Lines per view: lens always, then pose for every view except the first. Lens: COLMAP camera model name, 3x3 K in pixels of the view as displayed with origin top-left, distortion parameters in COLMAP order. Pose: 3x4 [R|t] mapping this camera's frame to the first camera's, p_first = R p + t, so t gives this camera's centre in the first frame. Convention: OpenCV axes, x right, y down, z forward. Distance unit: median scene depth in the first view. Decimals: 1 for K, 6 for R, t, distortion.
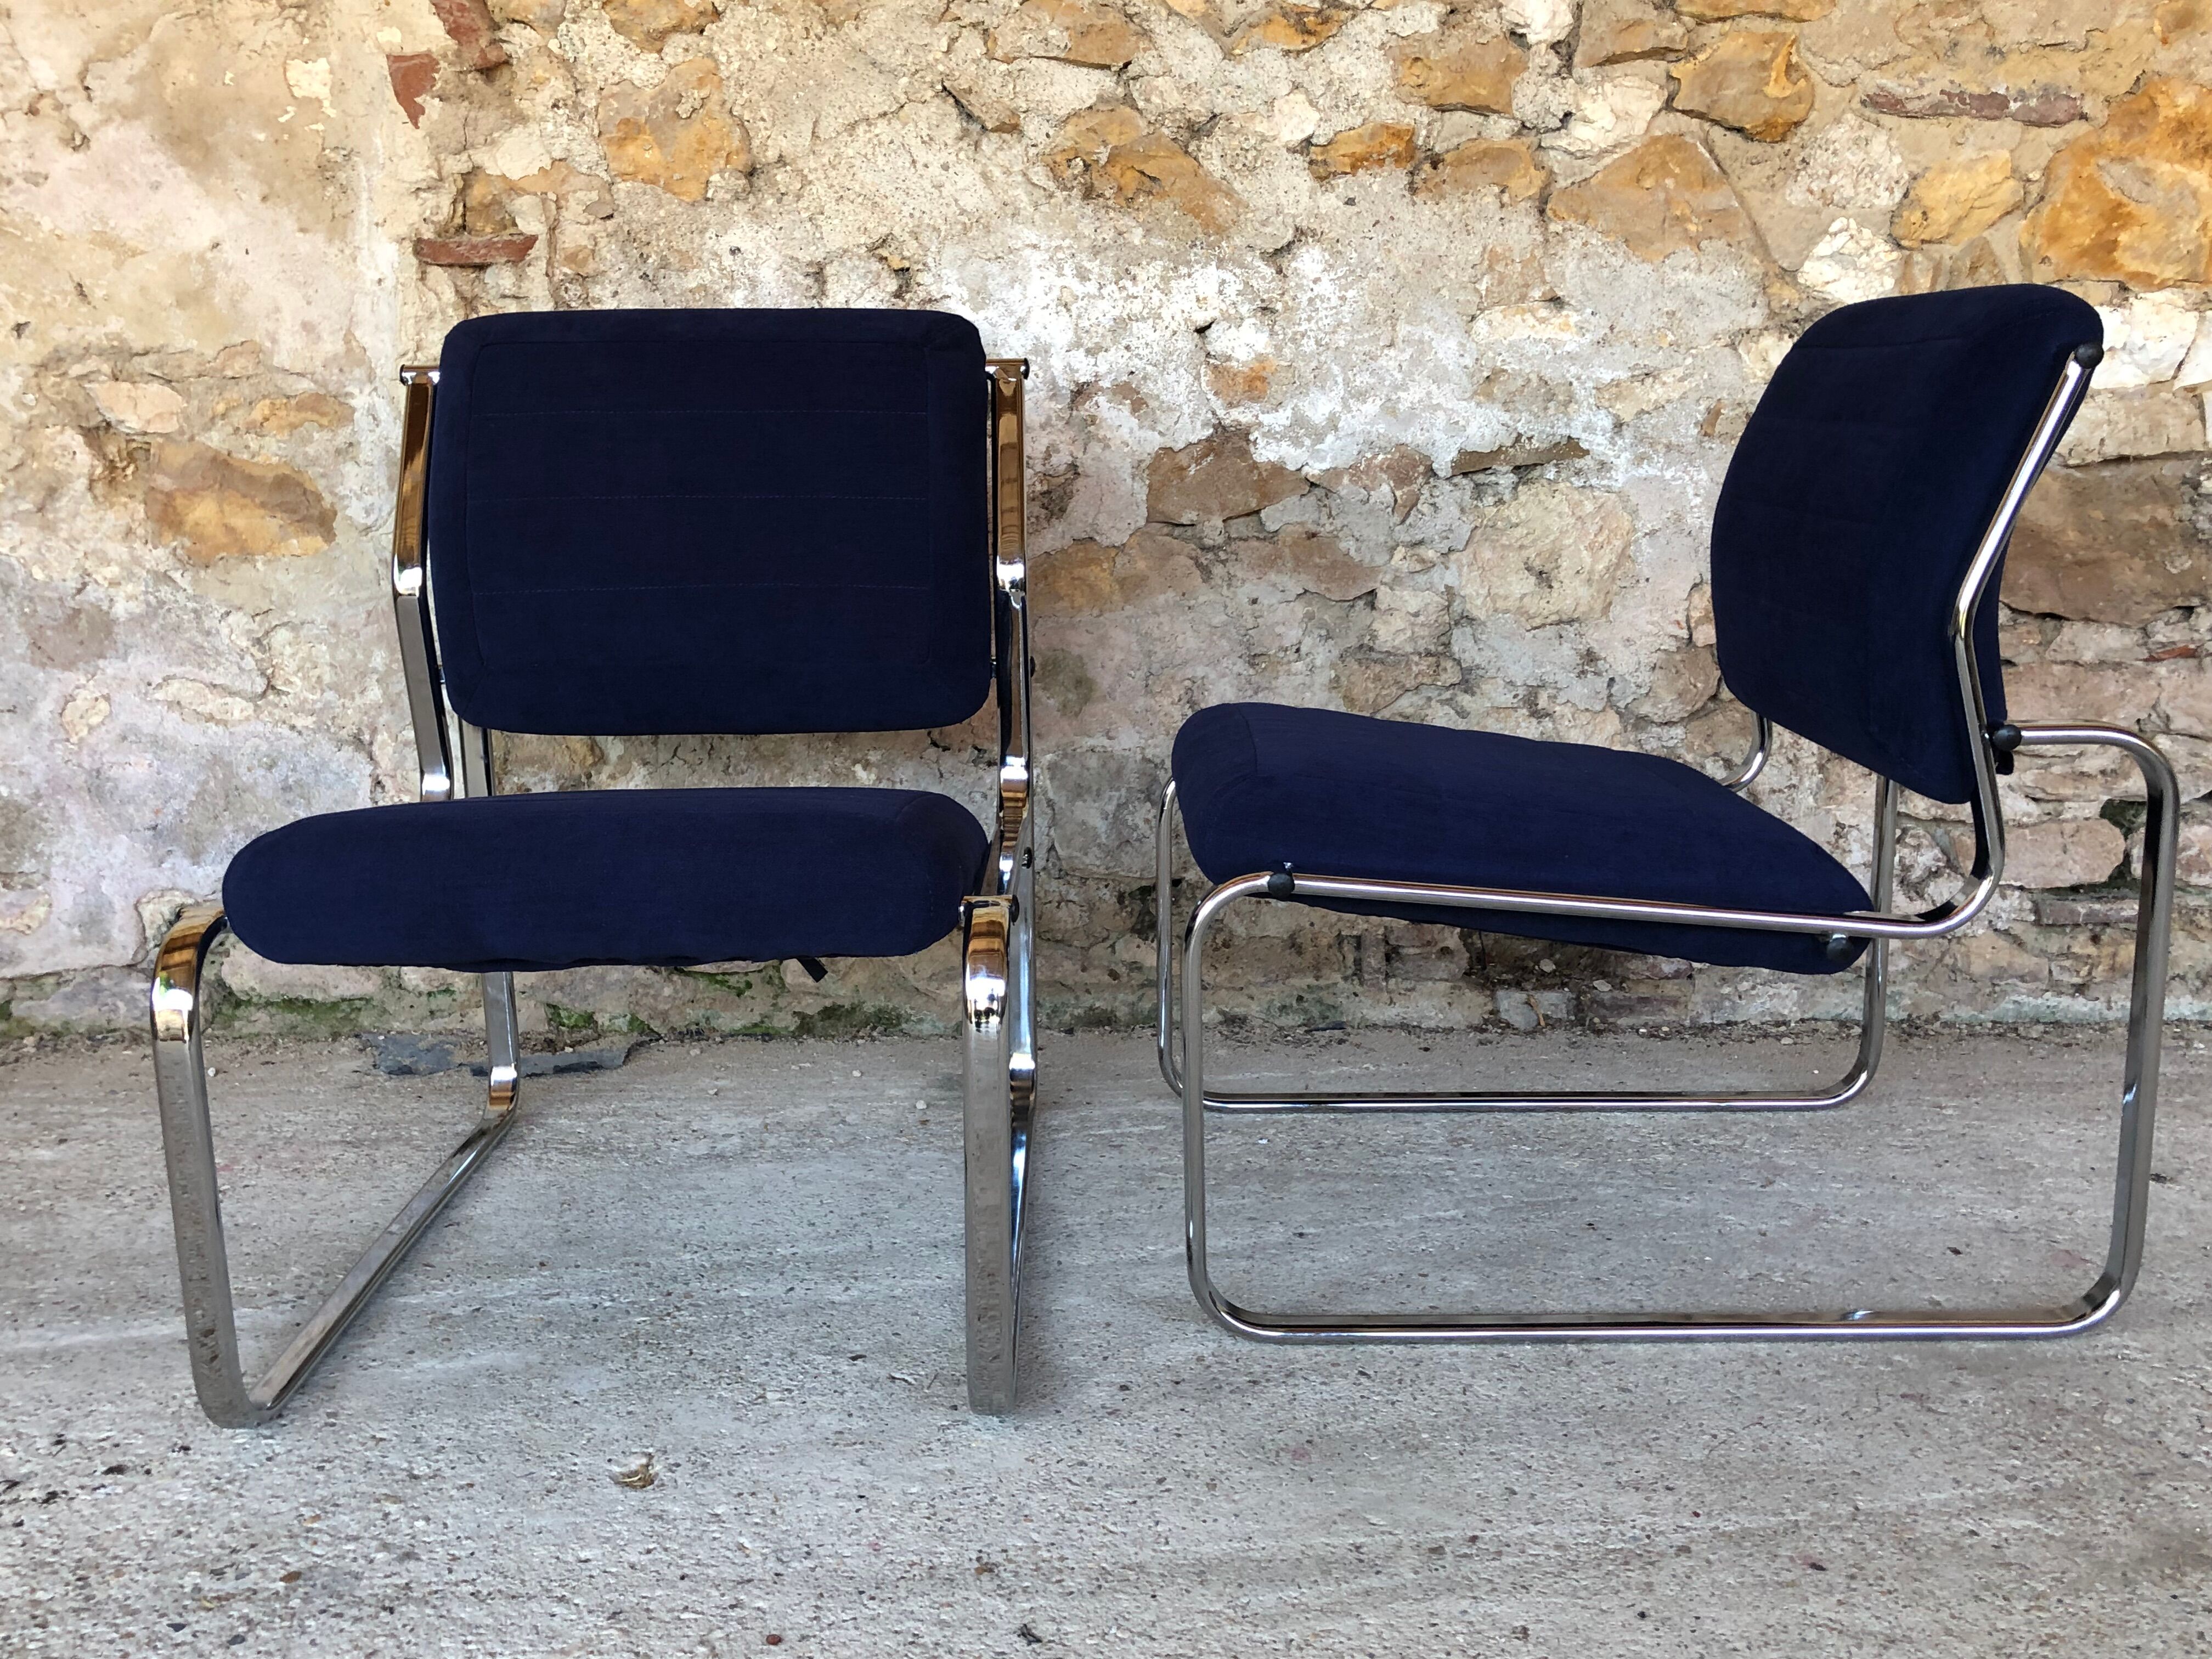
lens RADIAL K [[2141.0, 0, 1102.1], [0, 2141.0, 830.0], [0, 0, 1]] dist [0.007872, 0.000000]
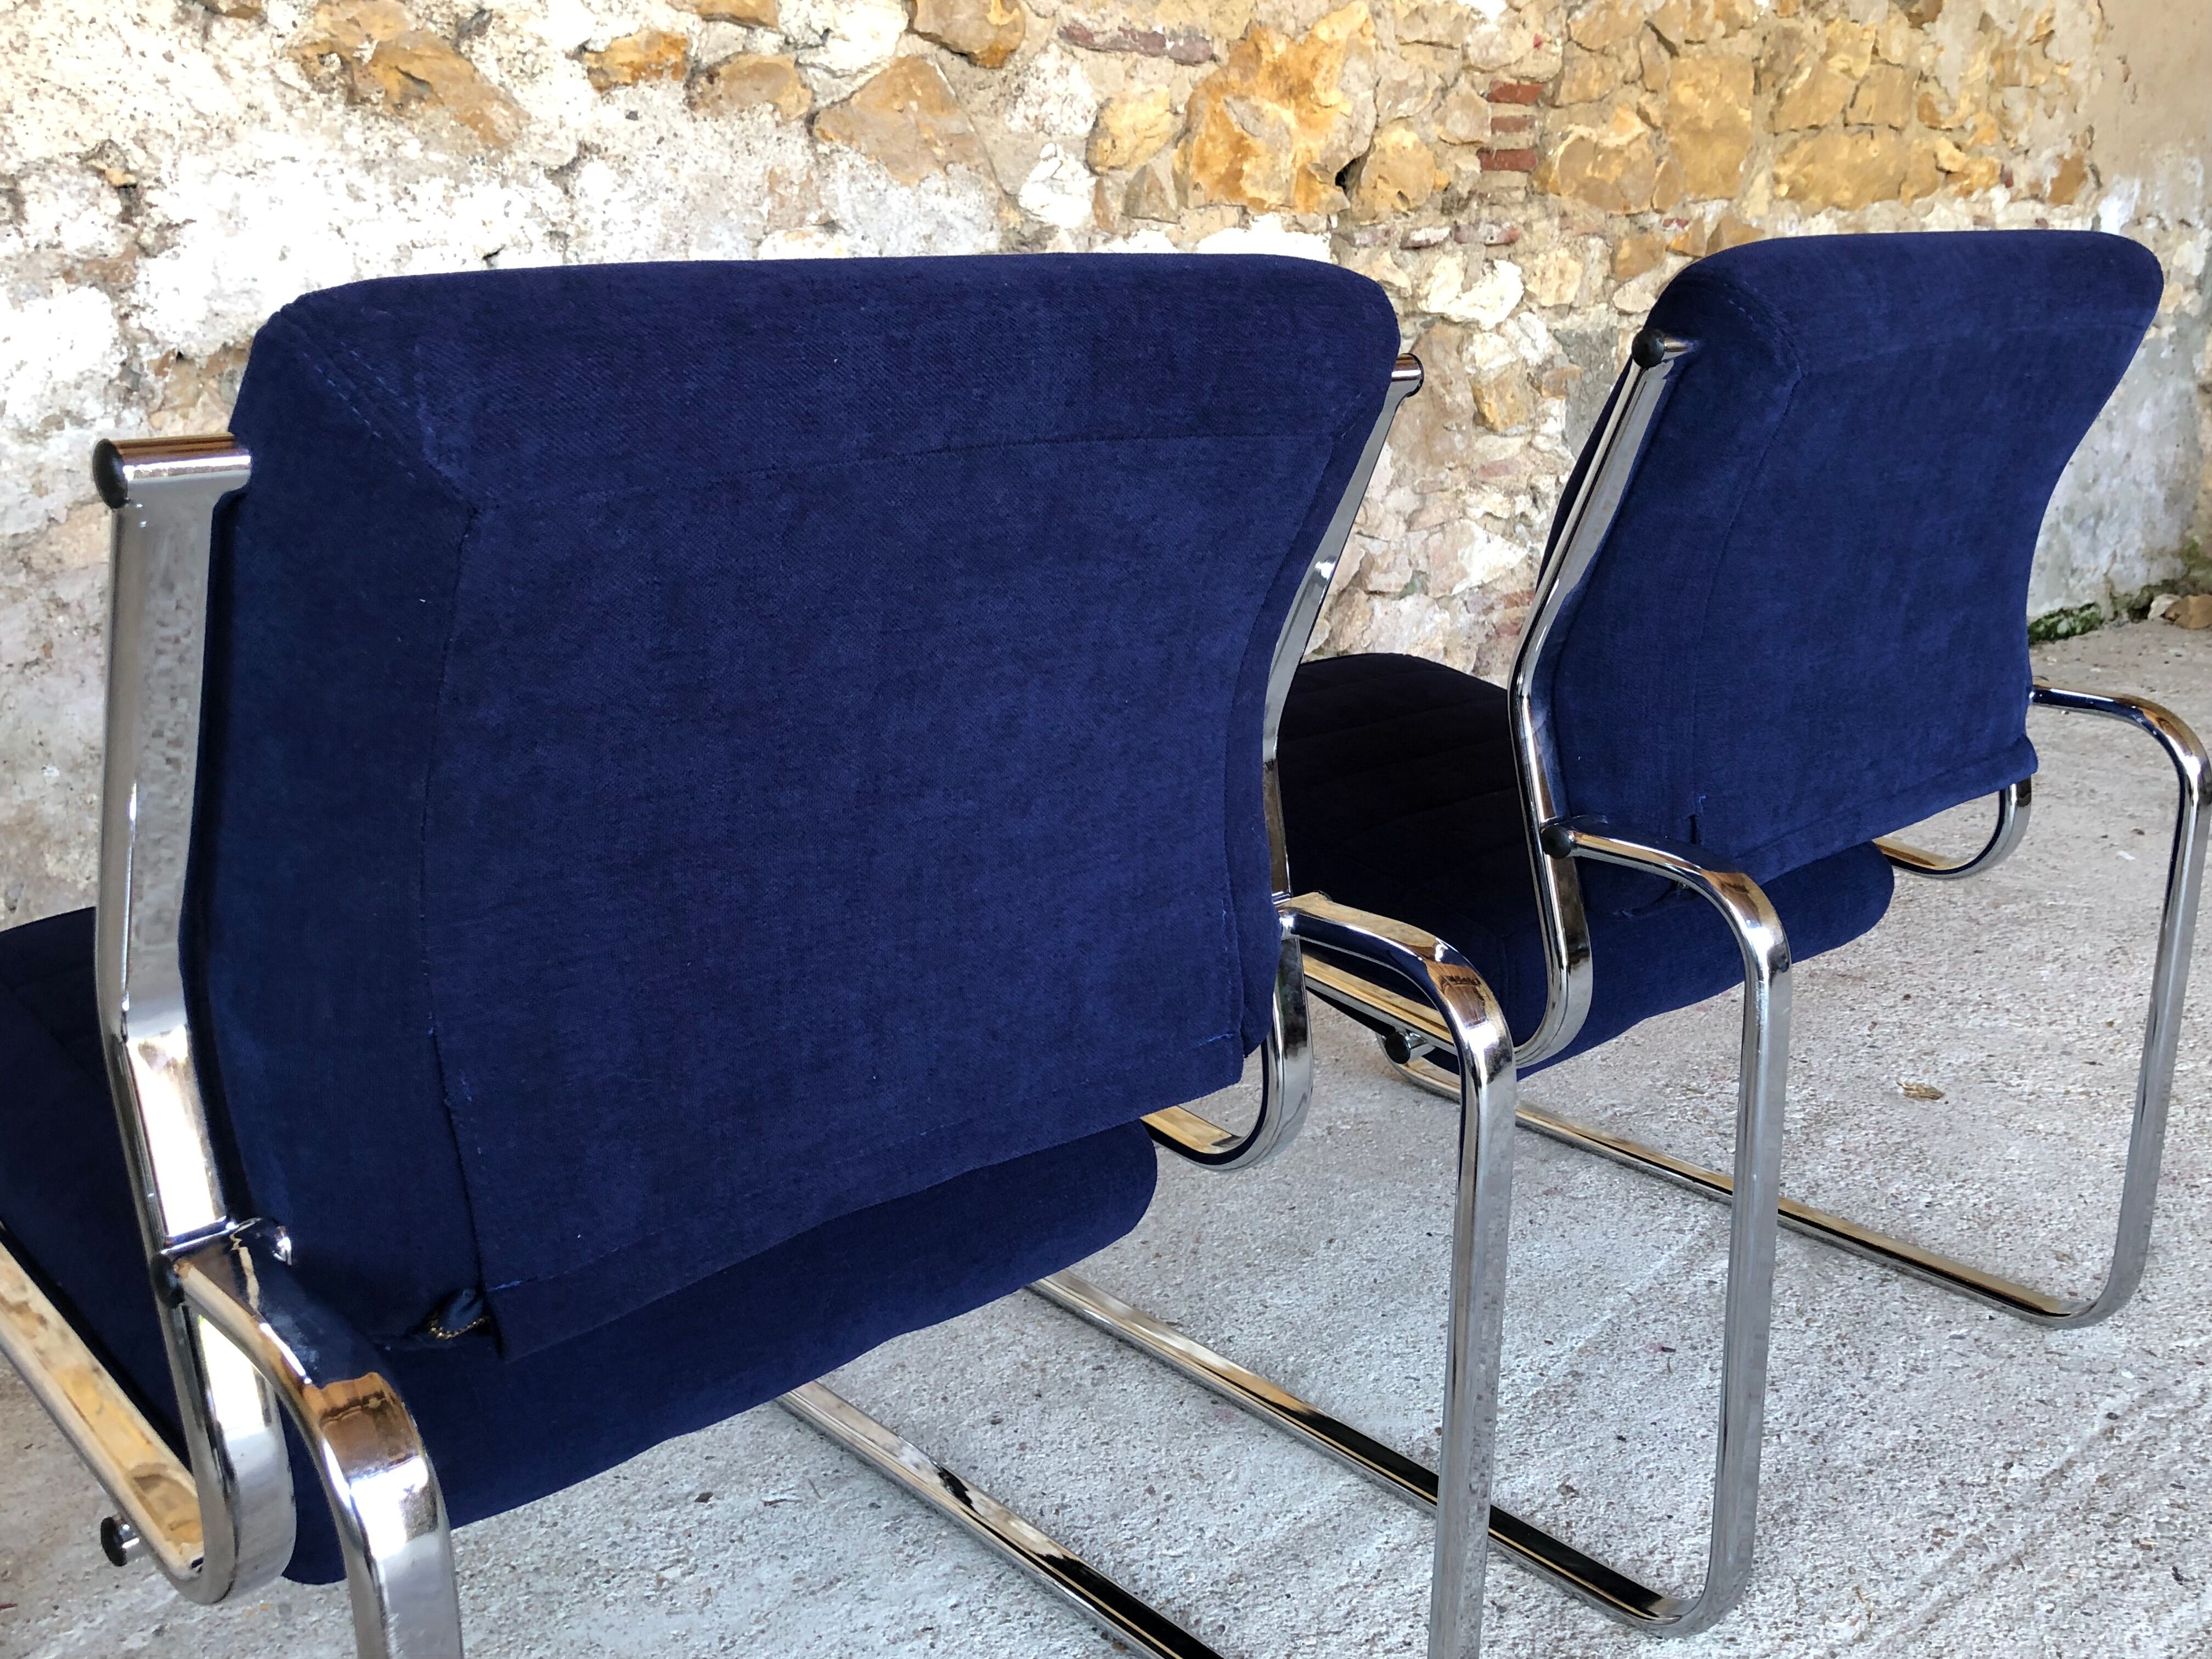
lens RADIAL K [[2141.0, 0, 1107.7], [0, 2141.0, 812.6], [0, 0, 1]] dist [0.007872, 0.000000]
pose [[0.767730, -0.172776, 0.617041, -0.344262], [0.140375, 0.984920, 0.101129, -0.064437], [-0.625208, 0.008977, 0.780406, 0.162520]]
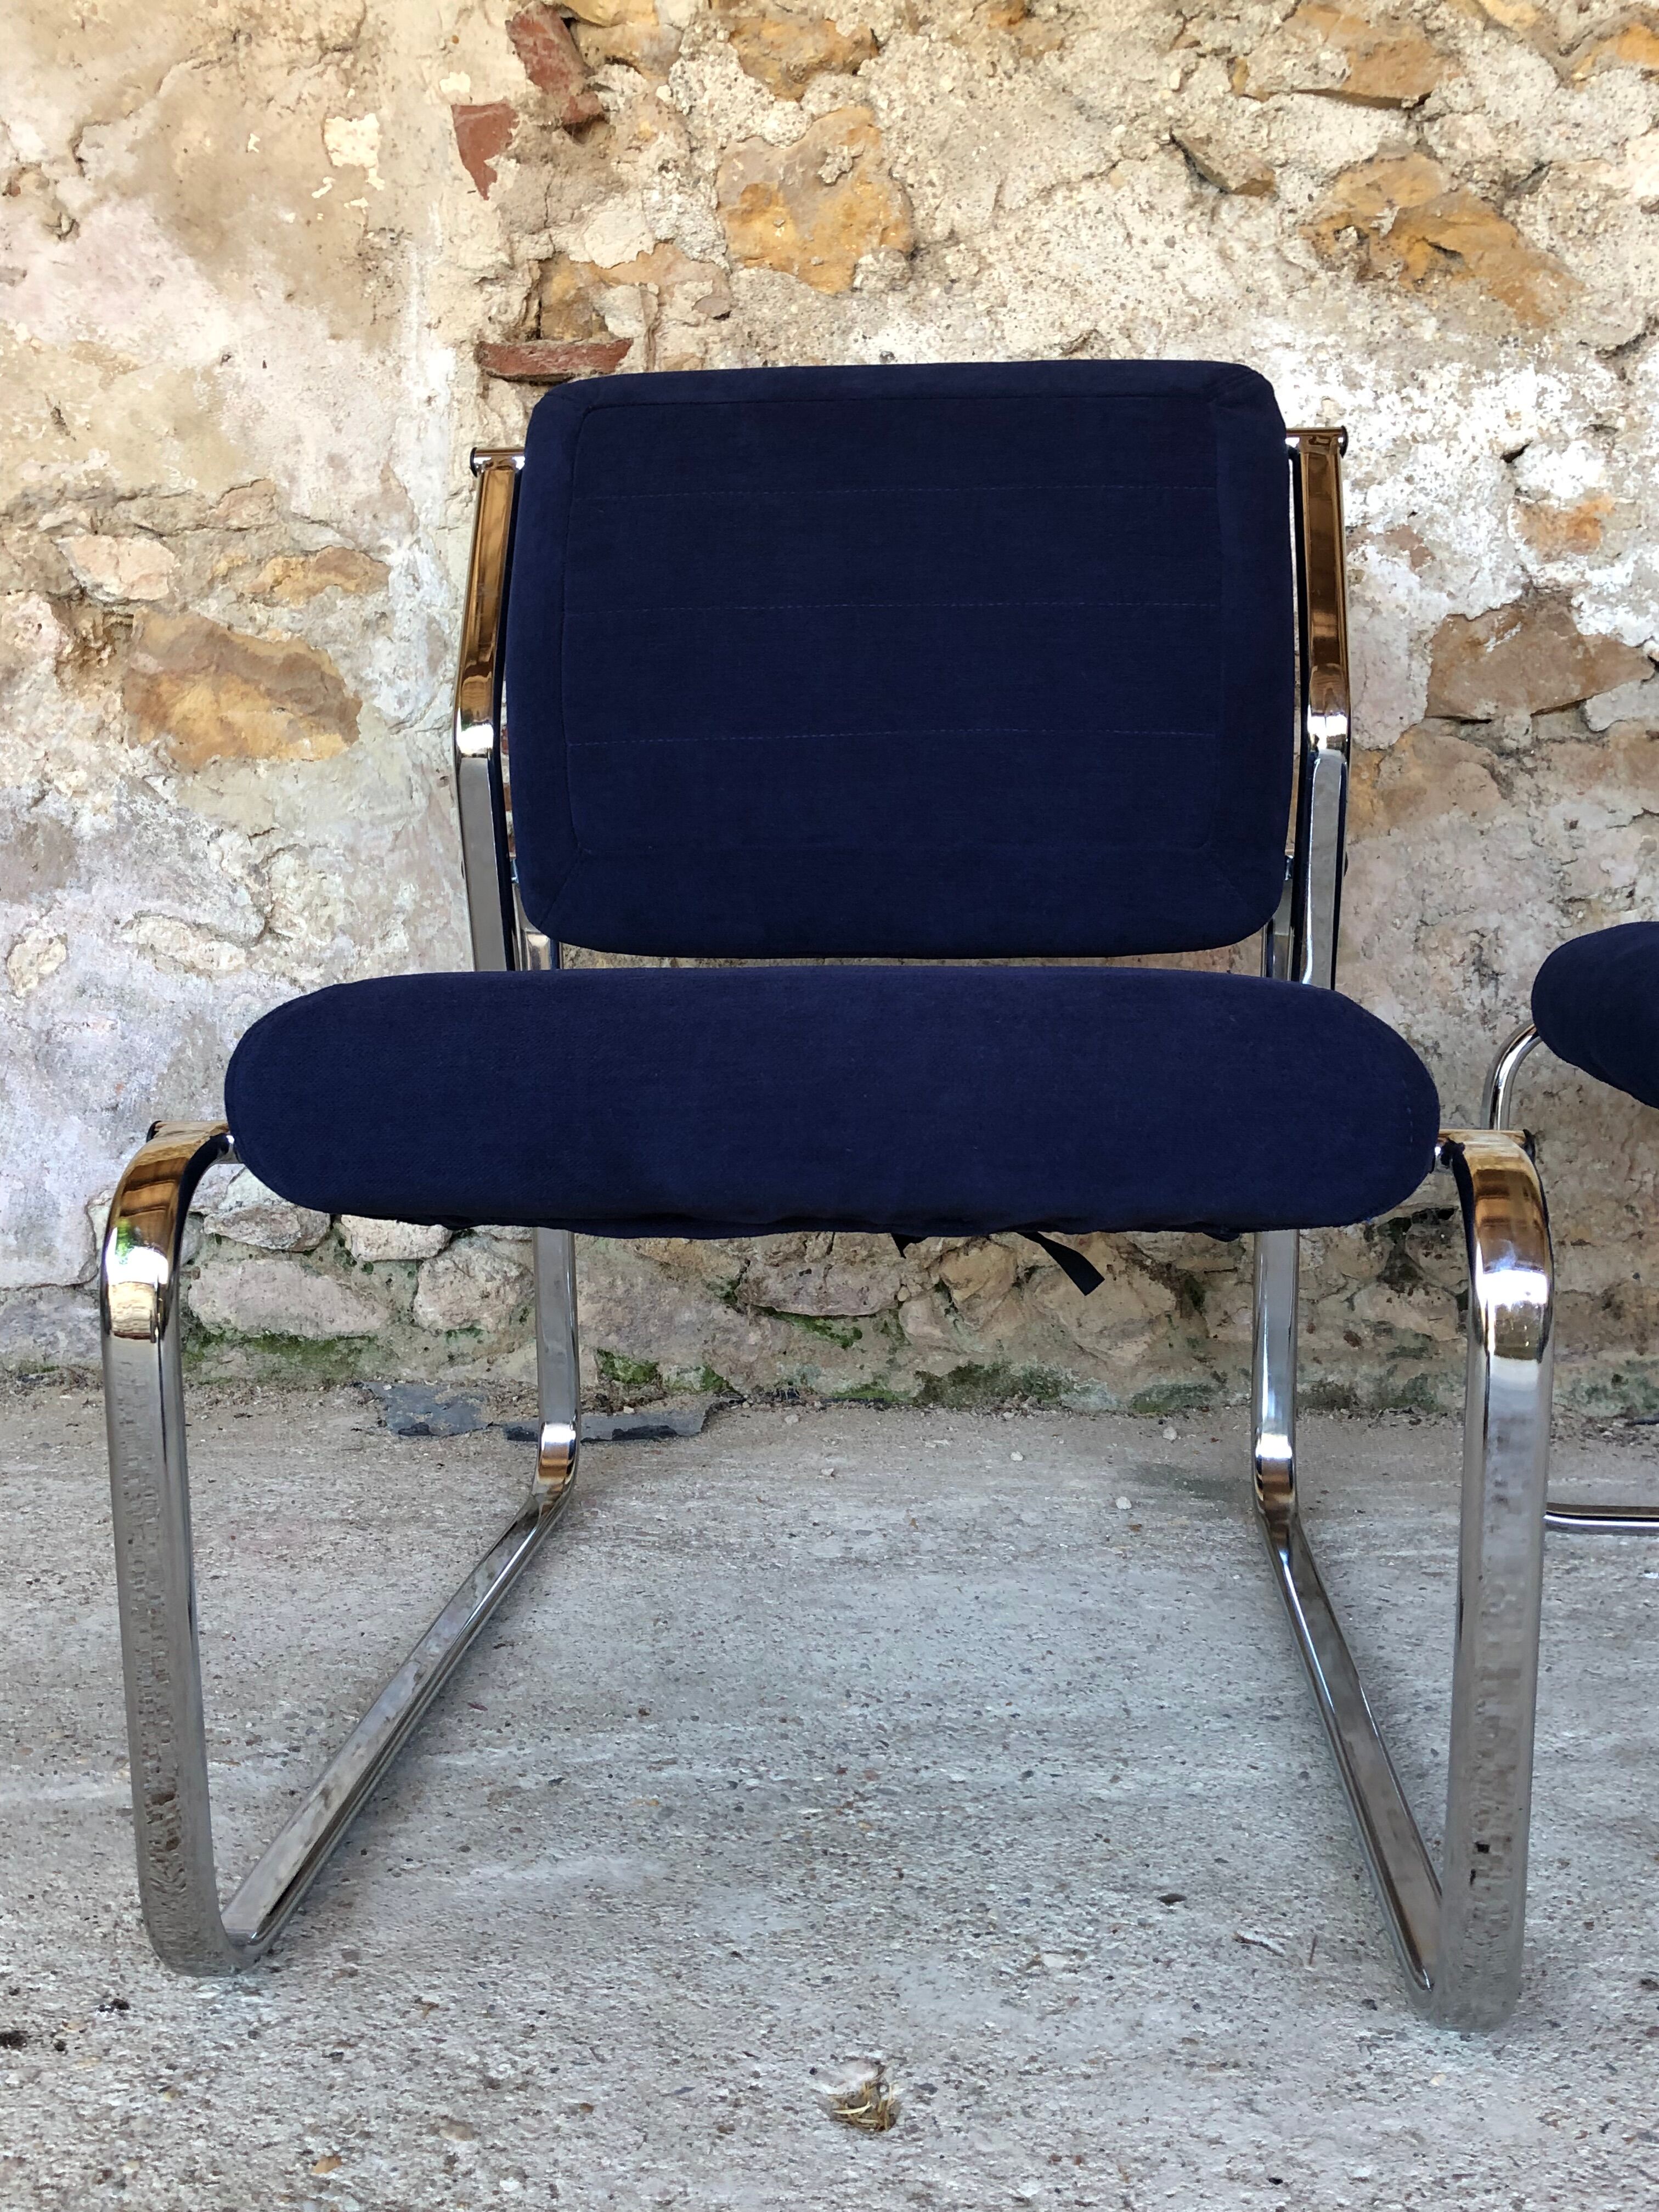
lens RADIAL K [[2141.0, 0, 815.9], [0, 2141.0, 1101.2], [0, 0, 1]] dist [0.007872, 0.000000]
pose [[0.994940, 0.019547, -0.098550, -0.116208], [-0.026281, 0.997373, -0.067503, 0.044711], [0.096972, 0.069752, 0.992840, 0.261640]]
